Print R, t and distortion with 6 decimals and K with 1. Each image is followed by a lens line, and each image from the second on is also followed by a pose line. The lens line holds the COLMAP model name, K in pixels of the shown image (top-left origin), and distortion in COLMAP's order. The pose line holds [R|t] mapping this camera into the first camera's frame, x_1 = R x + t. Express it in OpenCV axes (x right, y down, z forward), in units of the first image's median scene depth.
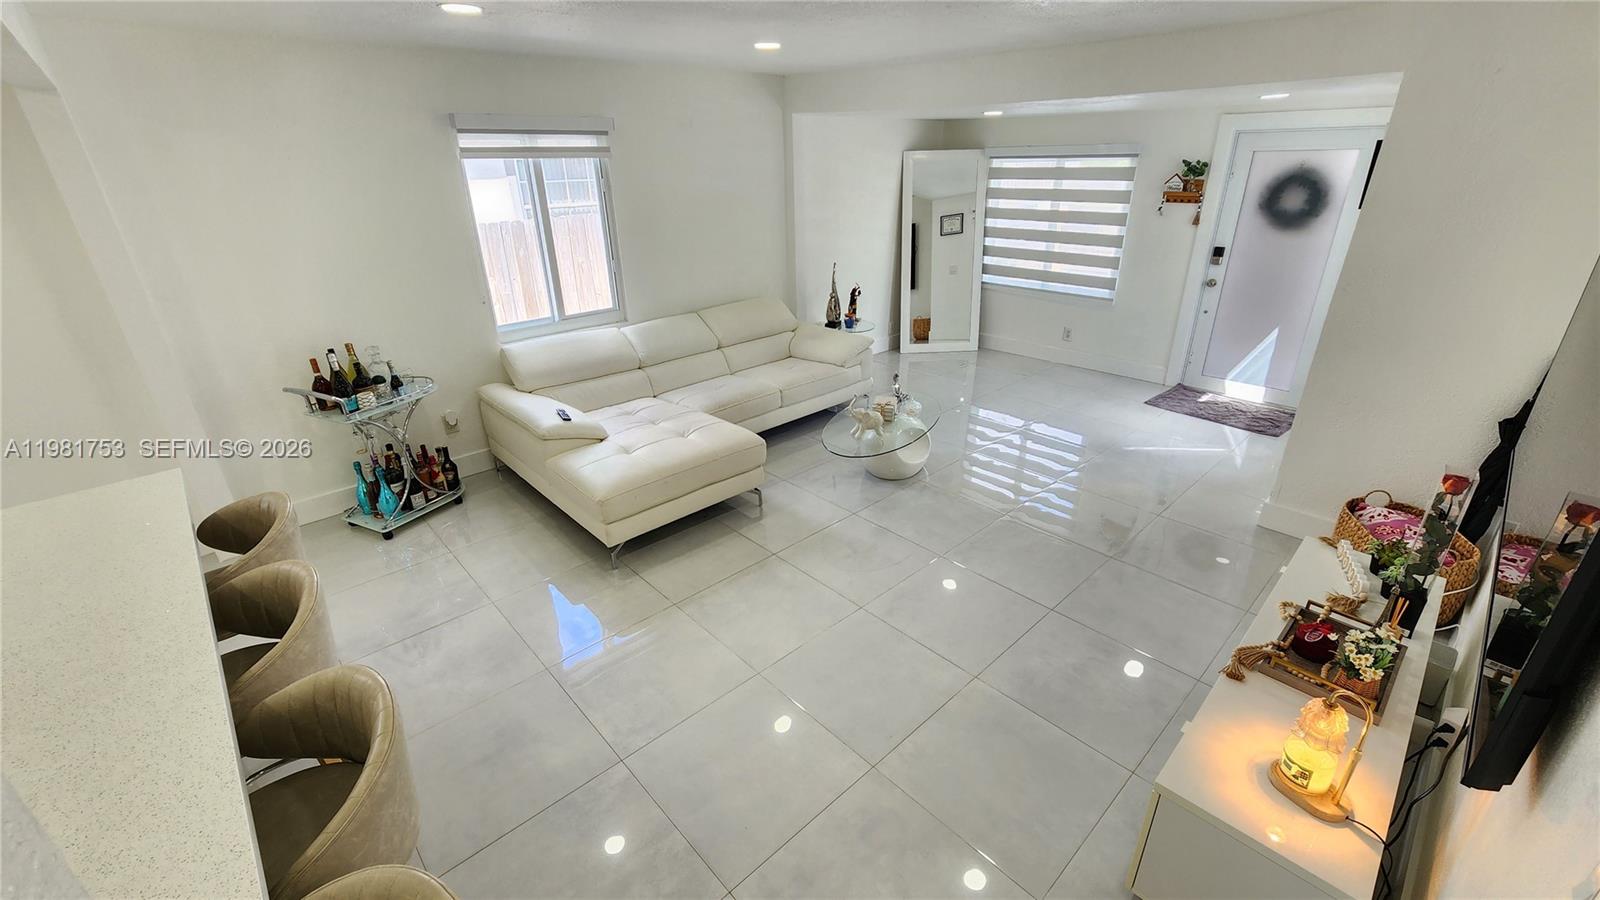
lens RADIAL K [[655.1, 0, 795.0], [0, 655.1, 457.8], [0, 0, 1]] dist [-0.002342, 0.001265]
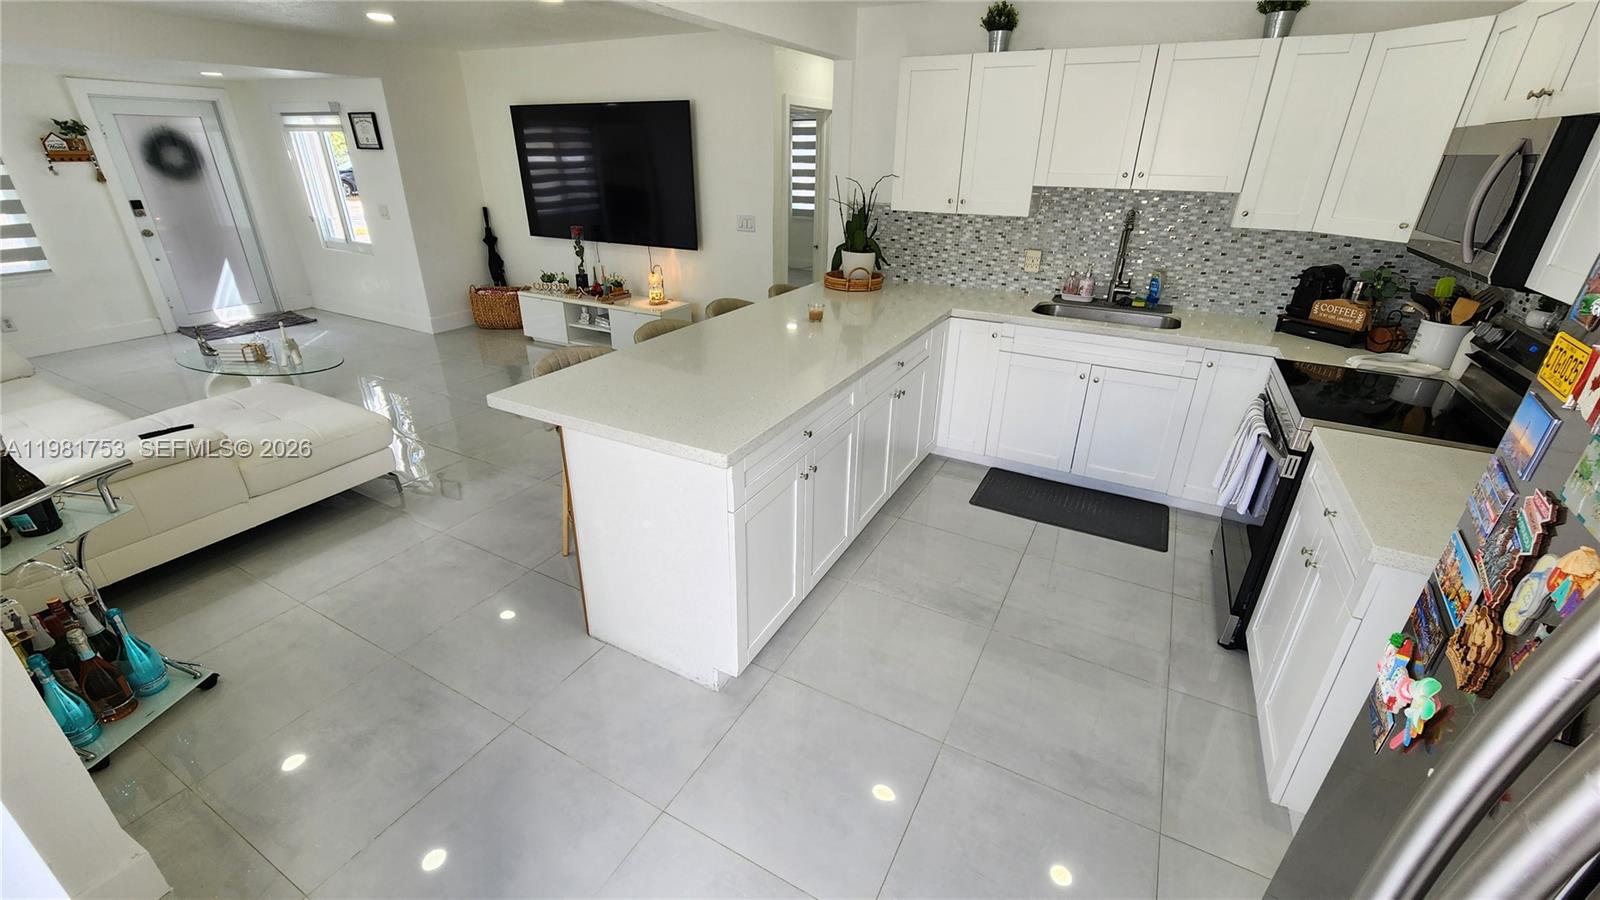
lens RADIAL K [[655.1, 0, 797.4], [0, 655.1, 444.7], [0, 0, 1]] dist [-0.002342, 0.001265]
pose [[-0.319503, -0.371103, 0.871895, -0.840315], [0.396859, 0.783134, 0.478752, -0.077993], [-0.860477, 0.498982, -0.102938, 0.340032]]
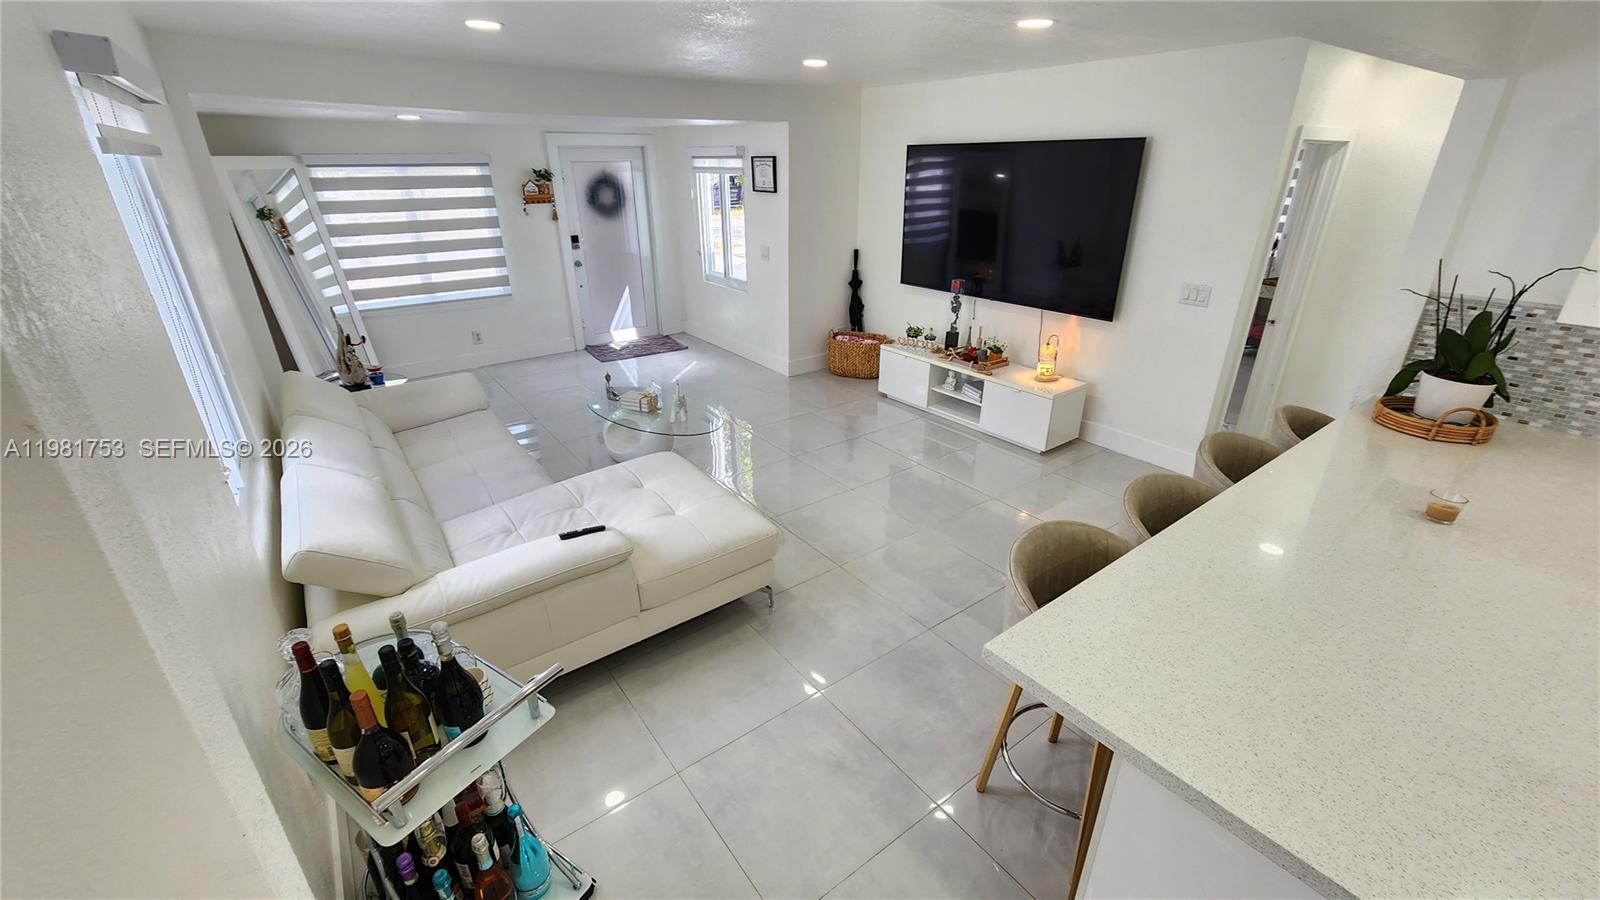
lens RADIAL K [[655.1, 0, 801.0], [0, 655.1, 446.2], [0, 0, 1]] dist [-0.002342, 0.001265]
pose [[0.104729, -0.377556, 0.920045, -0.635999], [0.421246, 0.854883, 0.302865, -0.167392], [-0.900879, 0.355847, 0.248575, 0.420059]]
